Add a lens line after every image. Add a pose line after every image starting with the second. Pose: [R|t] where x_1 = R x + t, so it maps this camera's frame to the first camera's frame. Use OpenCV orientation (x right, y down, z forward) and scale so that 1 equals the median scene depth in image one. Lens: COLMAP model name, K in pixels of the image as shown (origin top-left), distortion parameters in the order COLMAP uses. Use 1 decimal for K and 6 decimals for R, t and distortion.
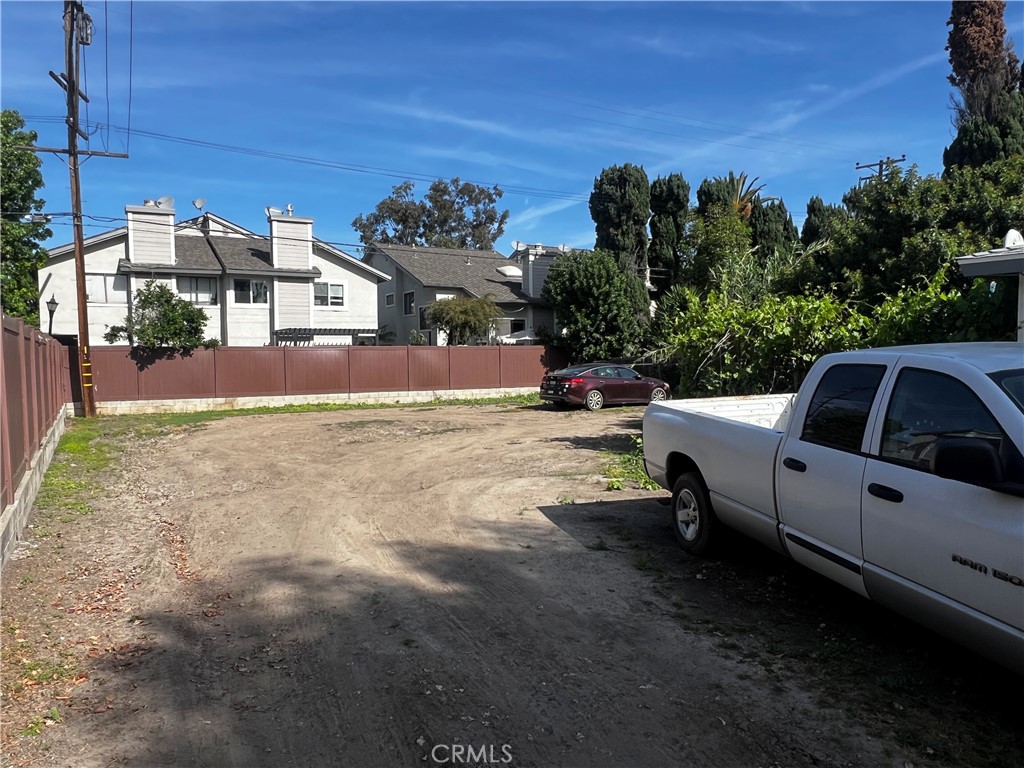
lens RADIAL K [[721.2, 0, 533.8], [0, 721.2, 365.8], [0, 0, 1]] dist [-0.007663, 0.016302]
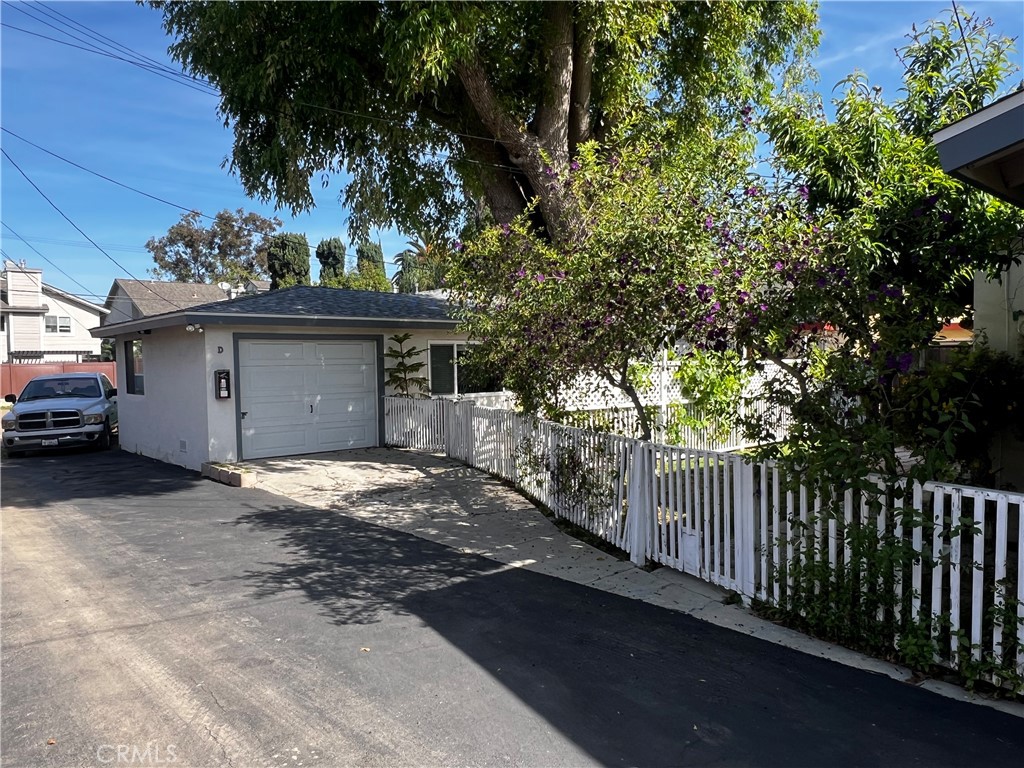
lens RADIAL K [[721.2, 0, 508.9], [0, 721.2, 385.1], [0, 0, 1]] dist [-0.007663, 0.016302]
pose [[0.987391, -0.007210, 0.158137, 0.127667], [0.004774, 0.999864, 0.015777, -0.000615], [-0.158229, -0.014823, 0.987291, -0.180732]]
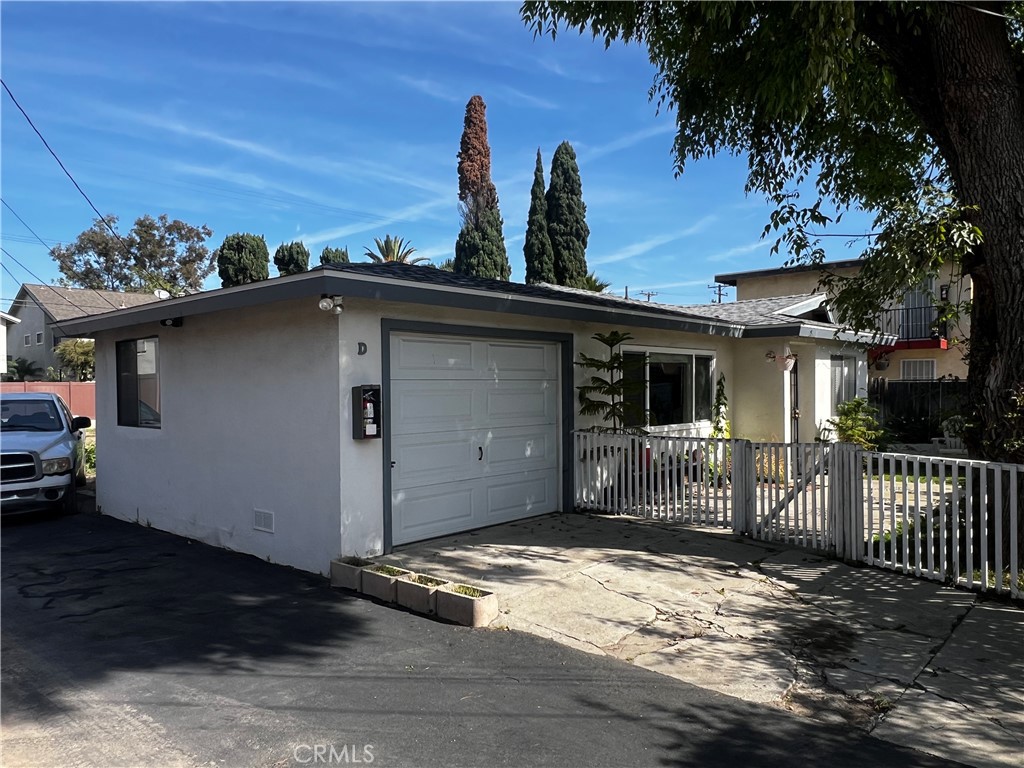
lens RADIAL K [[721.2, 0, 516.6], [0, 721.2, 386.8], [0, 0, 1]] dist [-0.007663, 0.016302]
pose [[0.960442, 0.004149, 0.278451, 0.089536], [0.000581, 0.999857, -0.016901, -0.000208], [-0.278481, 0.016394, 0.960302, -0.112138]]
